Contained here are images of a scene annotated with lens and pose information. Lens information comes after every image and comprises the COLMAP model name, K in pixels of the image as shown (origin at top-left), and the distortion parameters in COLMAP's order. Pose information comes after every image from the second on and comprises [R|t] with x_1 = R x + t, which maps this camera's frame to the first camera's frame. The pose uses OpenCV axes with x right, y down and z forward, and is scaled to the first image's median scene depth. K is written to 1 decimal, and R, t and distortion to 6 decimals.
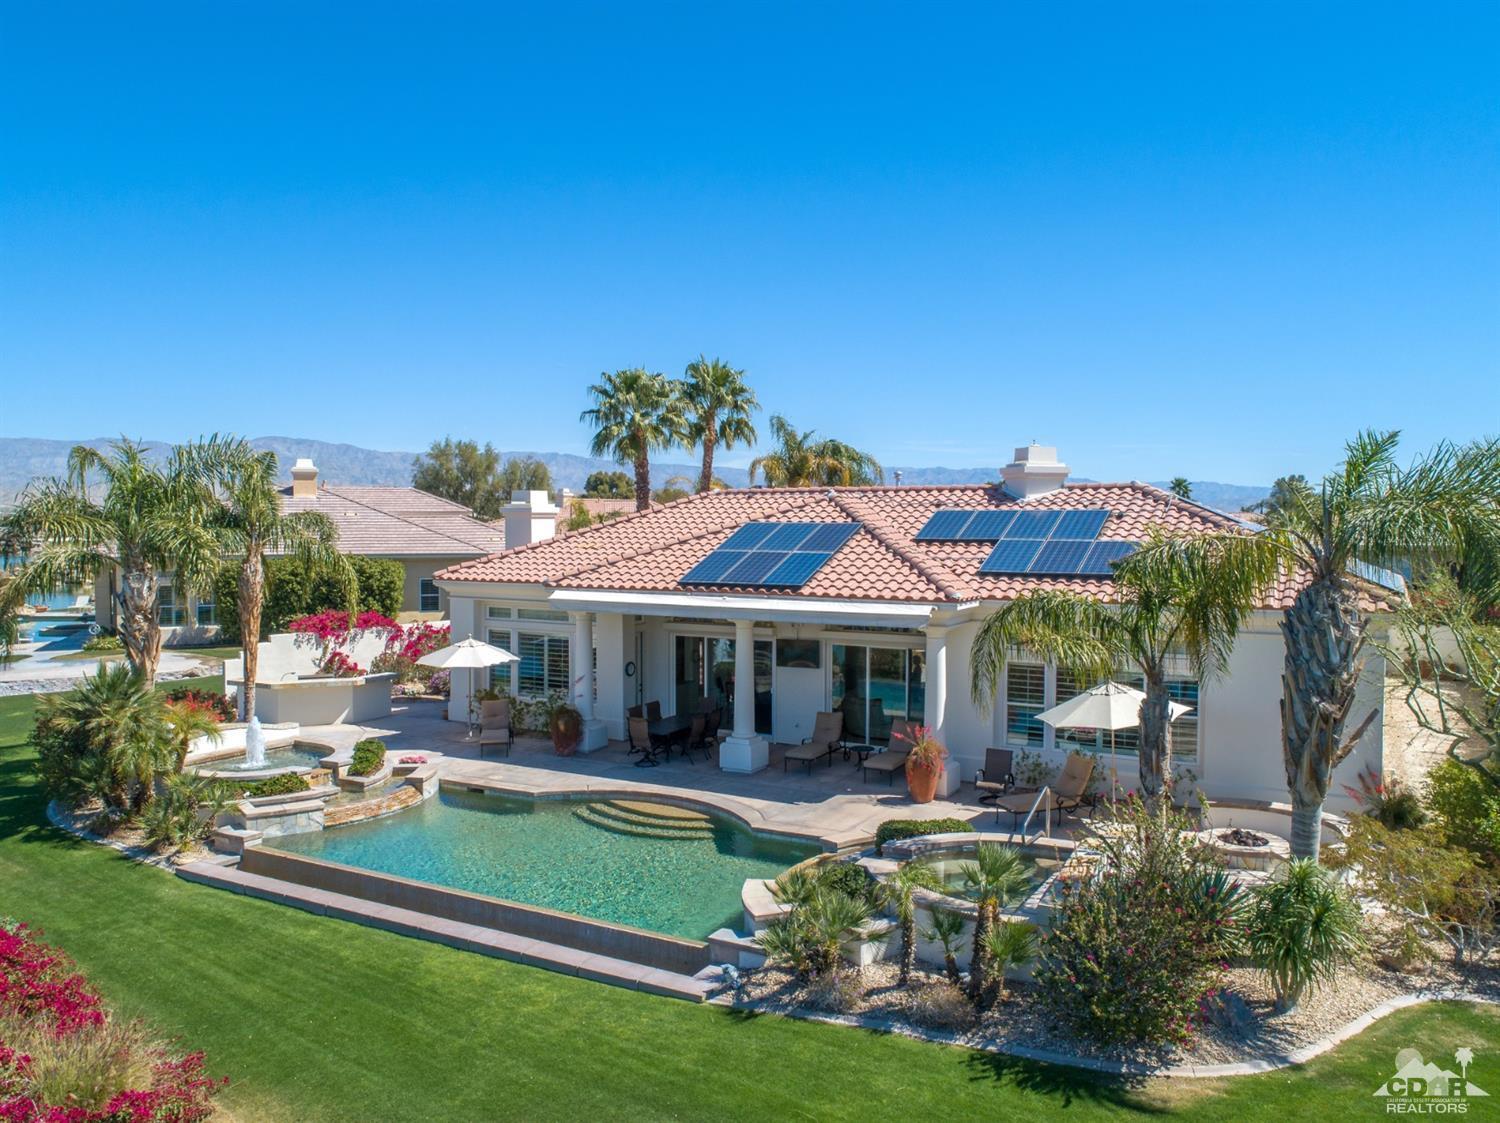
lens RADIAL K [[1130.7, 0, 753.4], [0, 1130.7, 562.0], [0, 0, 1]] dist [-0.023307, 0.008666]
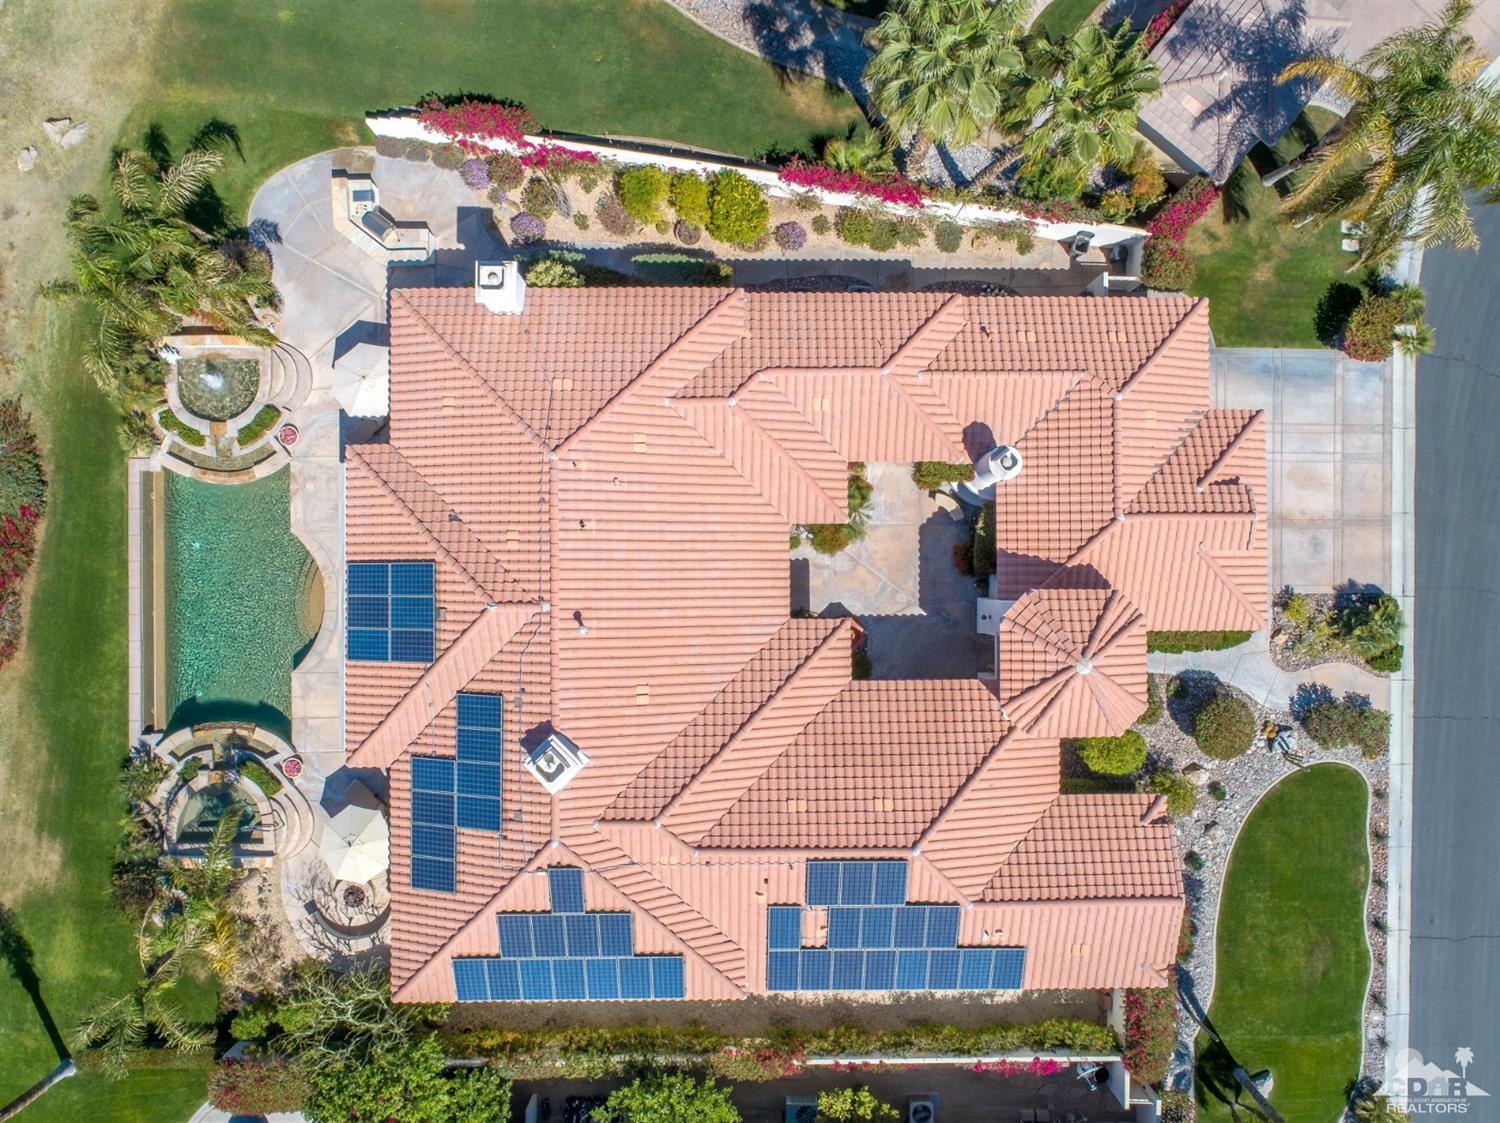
lens RADIAL K [[1130.7, 0, 753.4], [0, 1130.7, 562.0], [0, 0, 1]] dist [-0.023307, 0.008666]
pose [[0.496999, 0.867744, -0.003400, 0.215863], [-0.040708, 0.027229, 0.998800, -1.588052], [0.866796, -0.496265, 0.048857, 1.518010]]
